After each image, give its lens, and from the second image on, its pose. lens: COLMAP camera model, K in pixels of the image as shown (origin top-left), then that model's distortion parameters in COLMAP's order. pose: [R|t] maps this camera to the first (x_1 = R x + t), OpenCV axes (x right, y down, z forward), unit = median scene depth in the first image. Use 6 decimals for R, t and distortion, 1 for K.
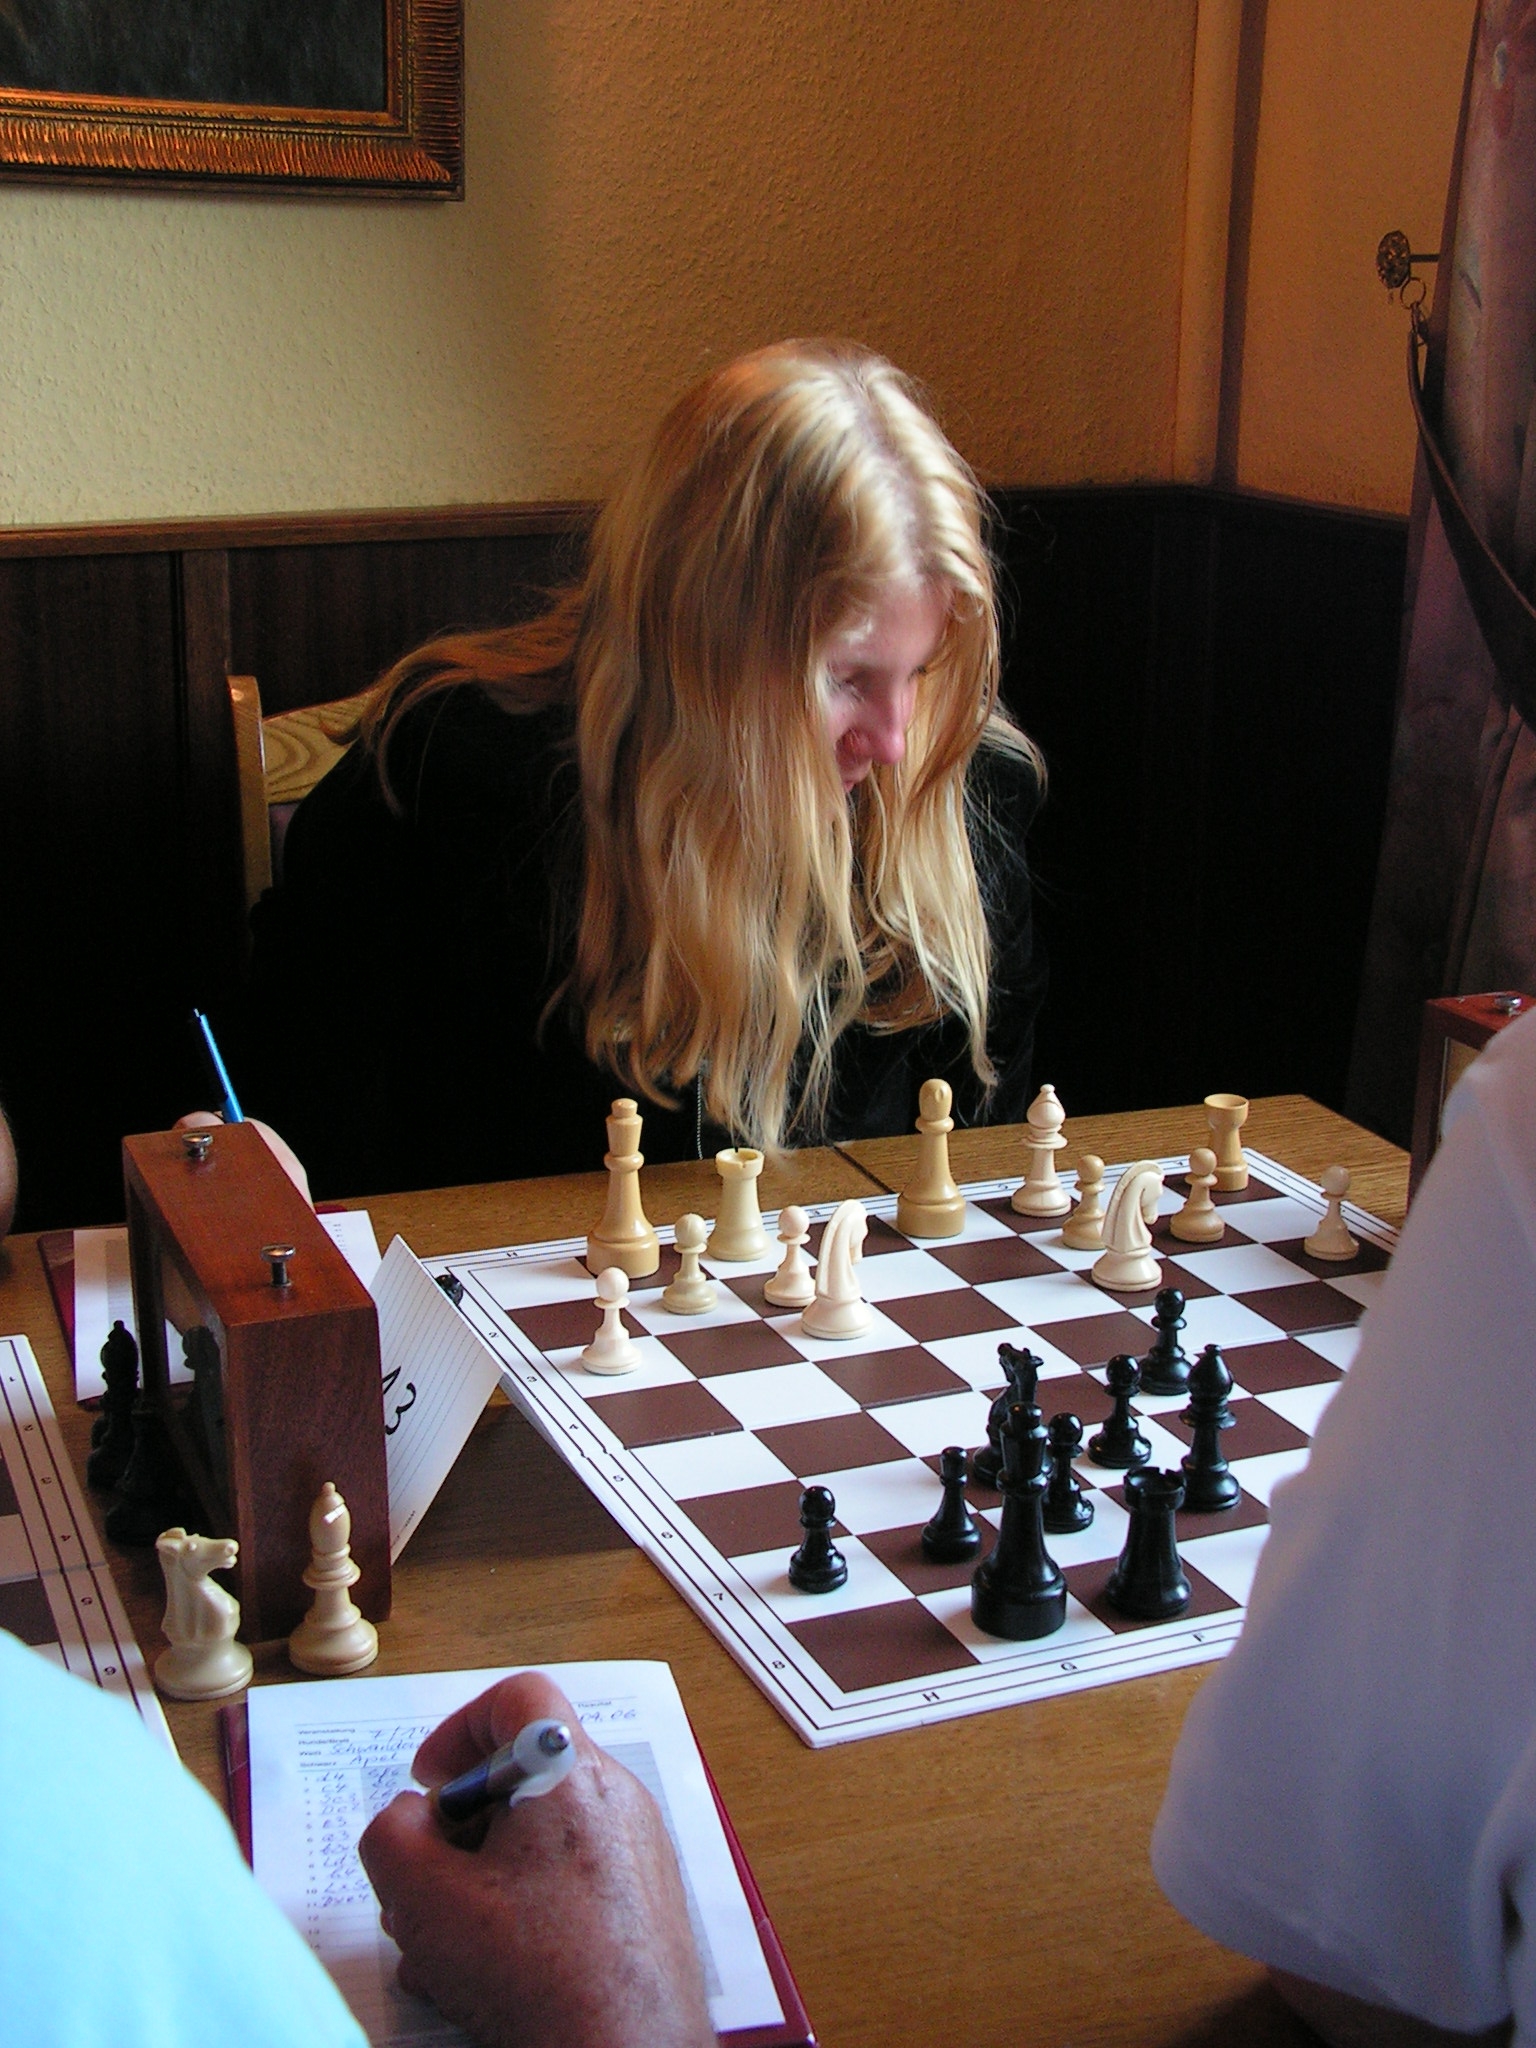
lens RADIAL K [[2721.0, 0, 768.0], [0, 2721.0, 1024.0], [0, 0, 1]] dist [0.021302, 0.054045]
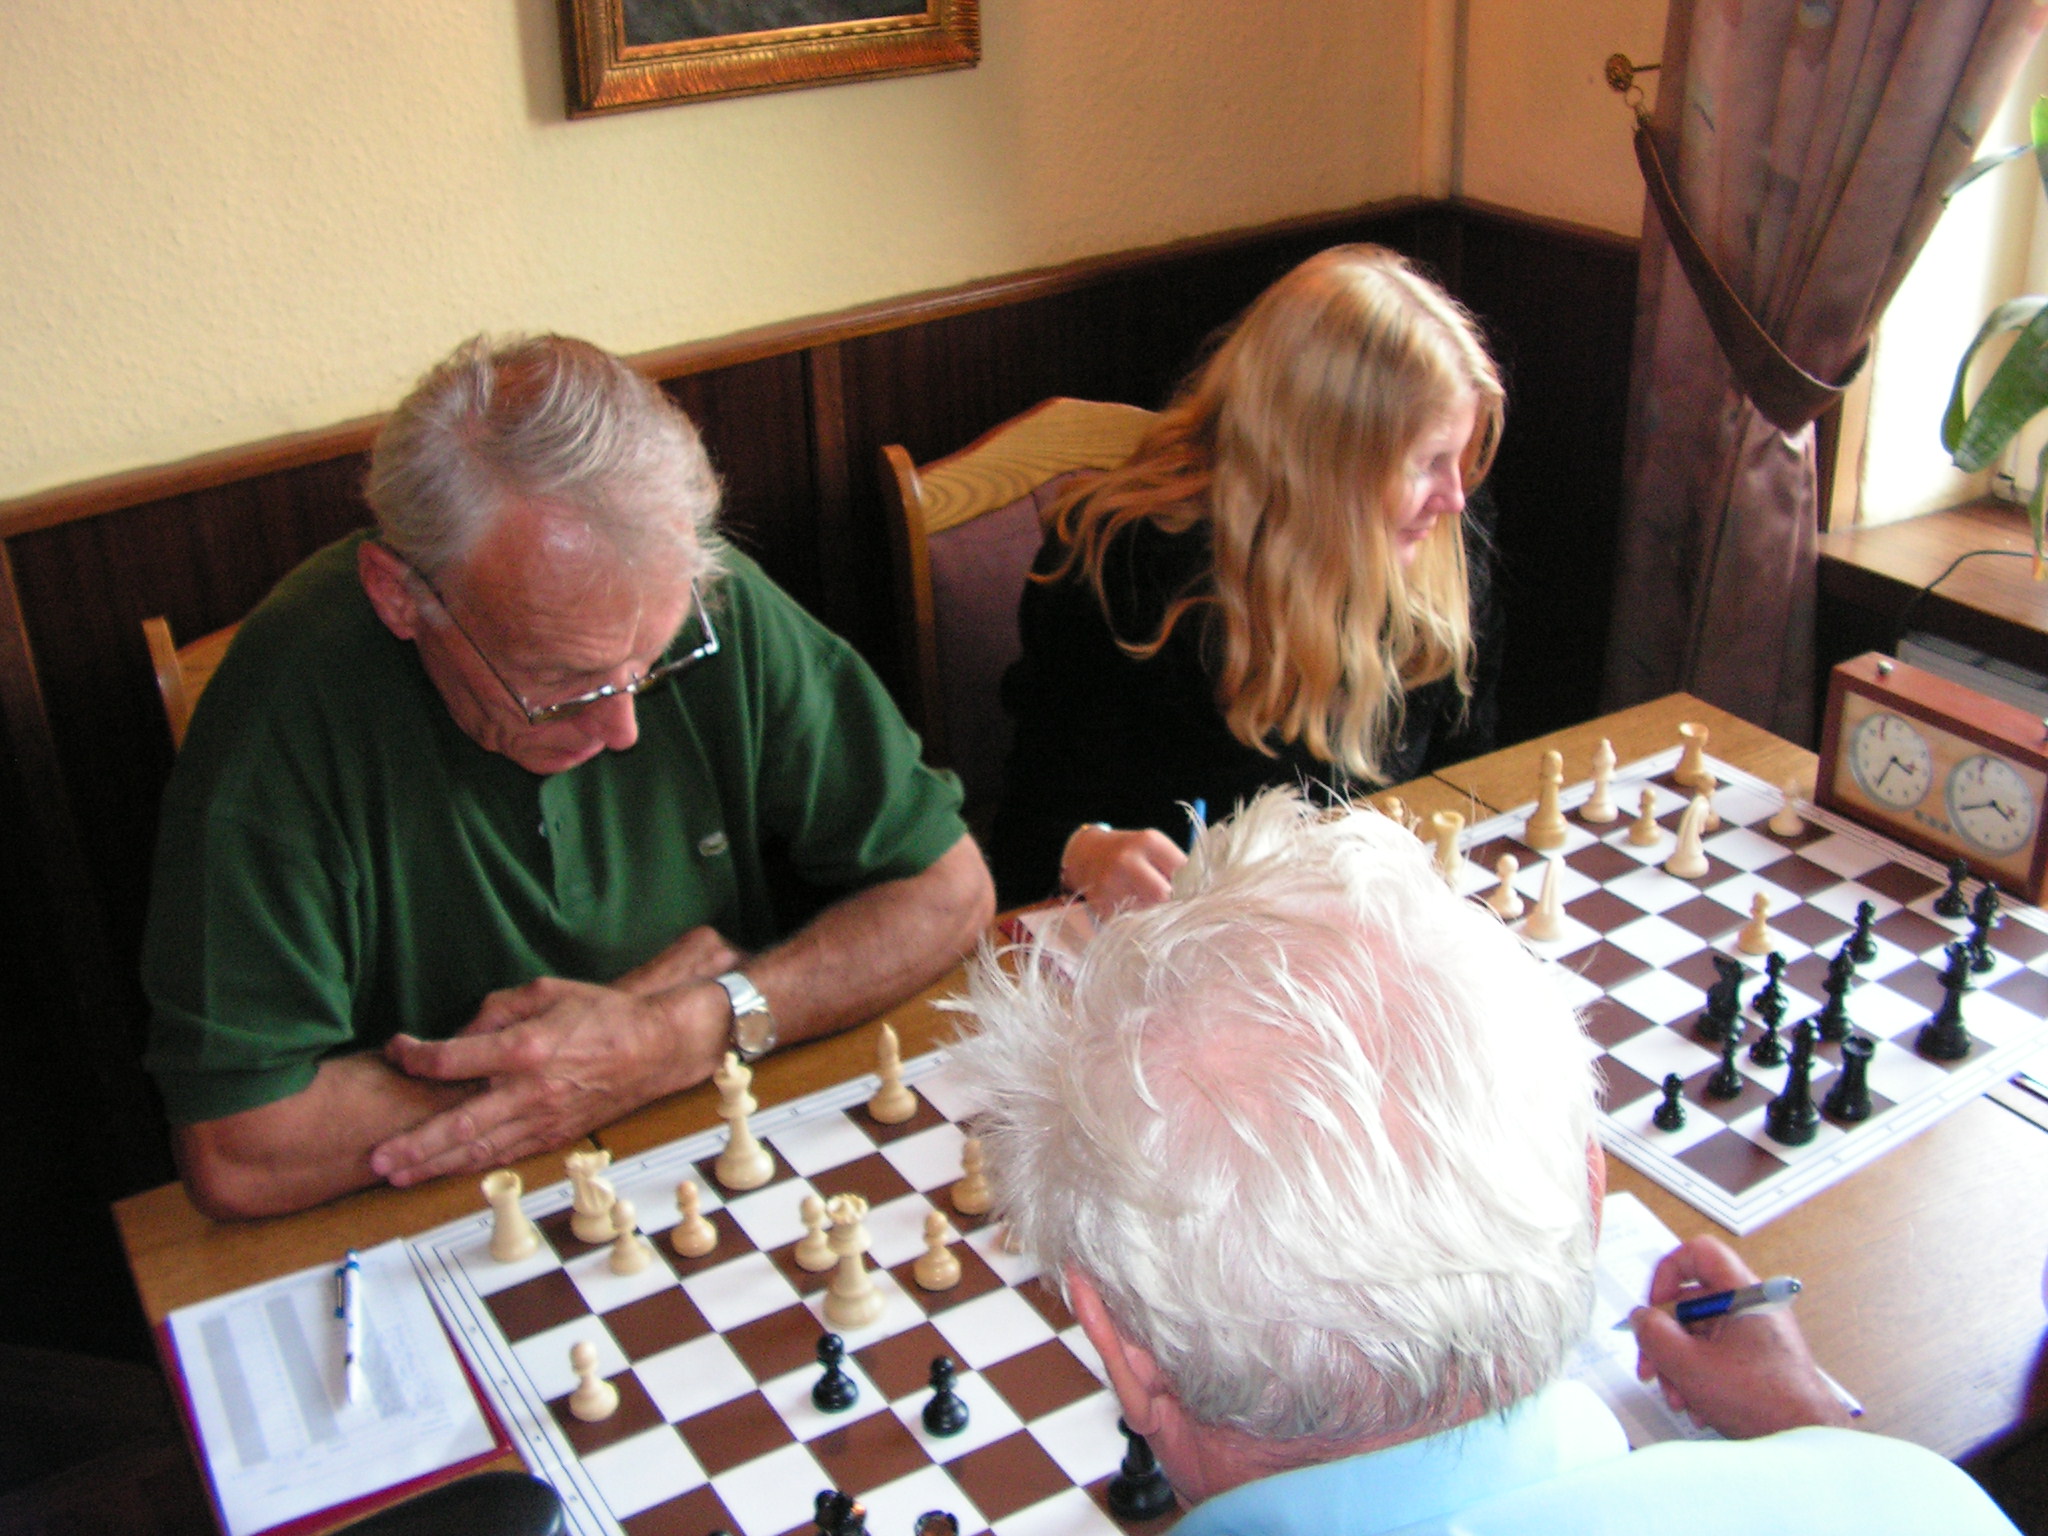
lens RADIAL K [[2156.8, 0, 1024.0], [0, 2156.8, 768.0], [0, 0, 1]] dist [-0.149637, -0.004338]
pose [[0.985488, -0.114901, 0.124944, -0.287378], [0.091956, 0.980084, 0.176009, -0.156687], [-0.142679, -0.161966, 0.976427, -0.109410]]
